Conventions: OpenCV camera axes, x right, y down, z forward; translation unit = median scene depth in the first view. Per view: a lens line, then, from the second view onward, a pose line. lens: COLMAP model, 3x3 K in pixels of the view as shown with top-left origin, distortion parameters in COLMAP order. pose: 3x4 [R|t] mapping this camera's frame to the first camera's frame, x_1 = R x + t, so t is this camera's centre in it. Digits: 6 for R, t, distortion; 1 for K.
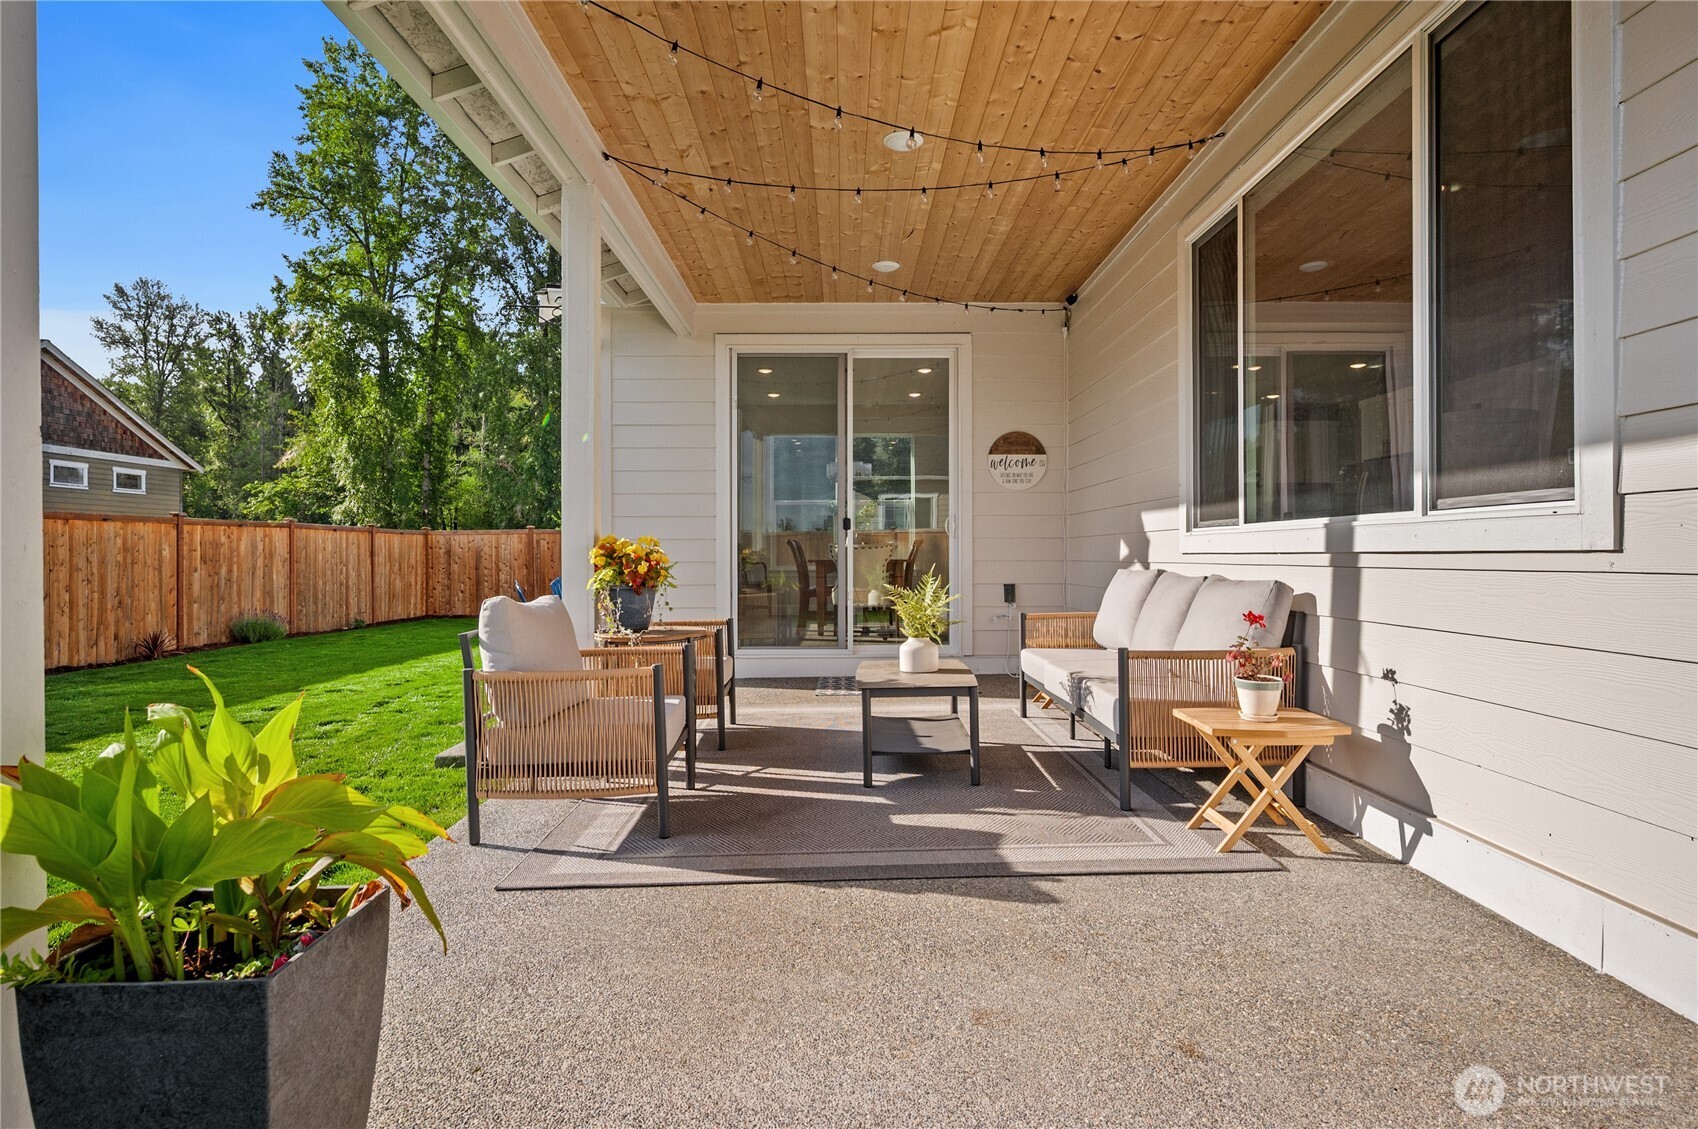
lens RADIAL K [[871.6, 0, 850.6], [0, 871.6, 563.1], [0, 0, 1]] dist [0.000369, 0.000025]
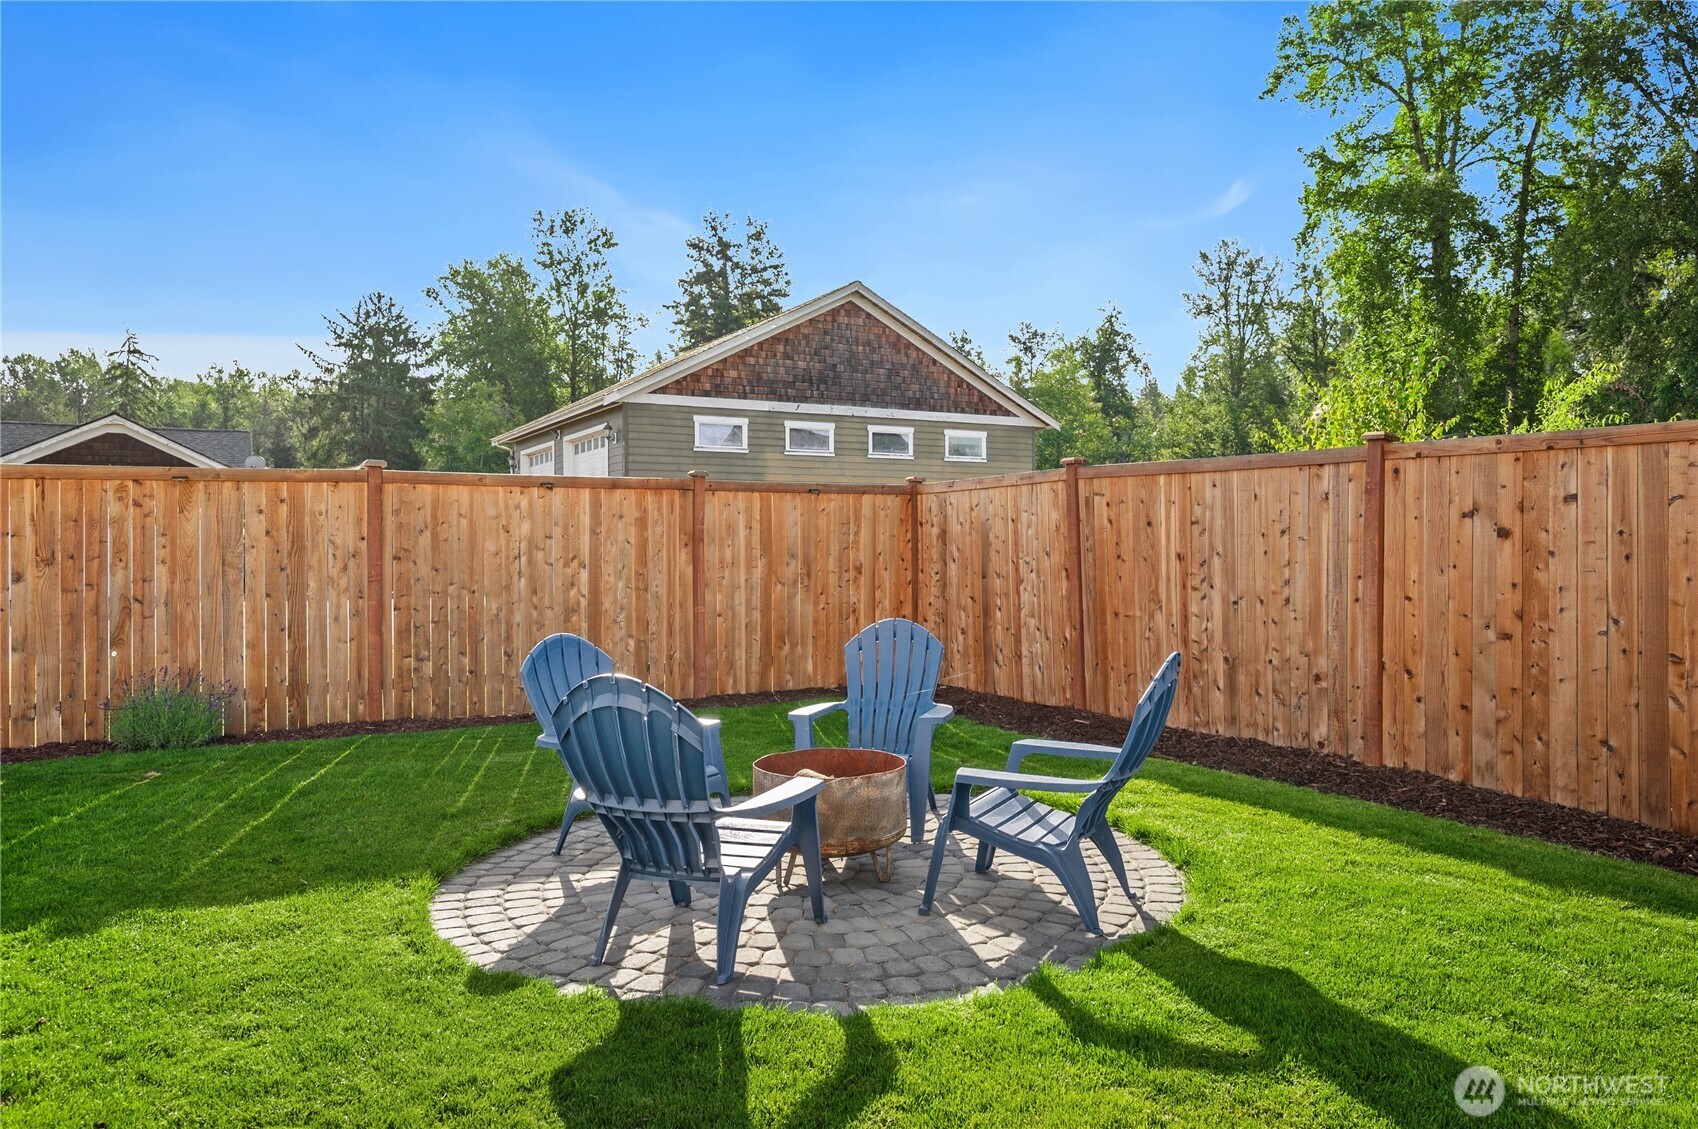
lens RADIAL K [[1076.9, 0, 853.1], [0, 1076.9, 556.5], [0, 0, 1]] dist [-0.017150, -0.001594]
pose [[0.484806, 0.010955, -0.874553, -0.009241], [-0.002461, 0.999935, 0.011162, -0.001966], [0.874618, -0.003259, 0.484802, 0.192821]]
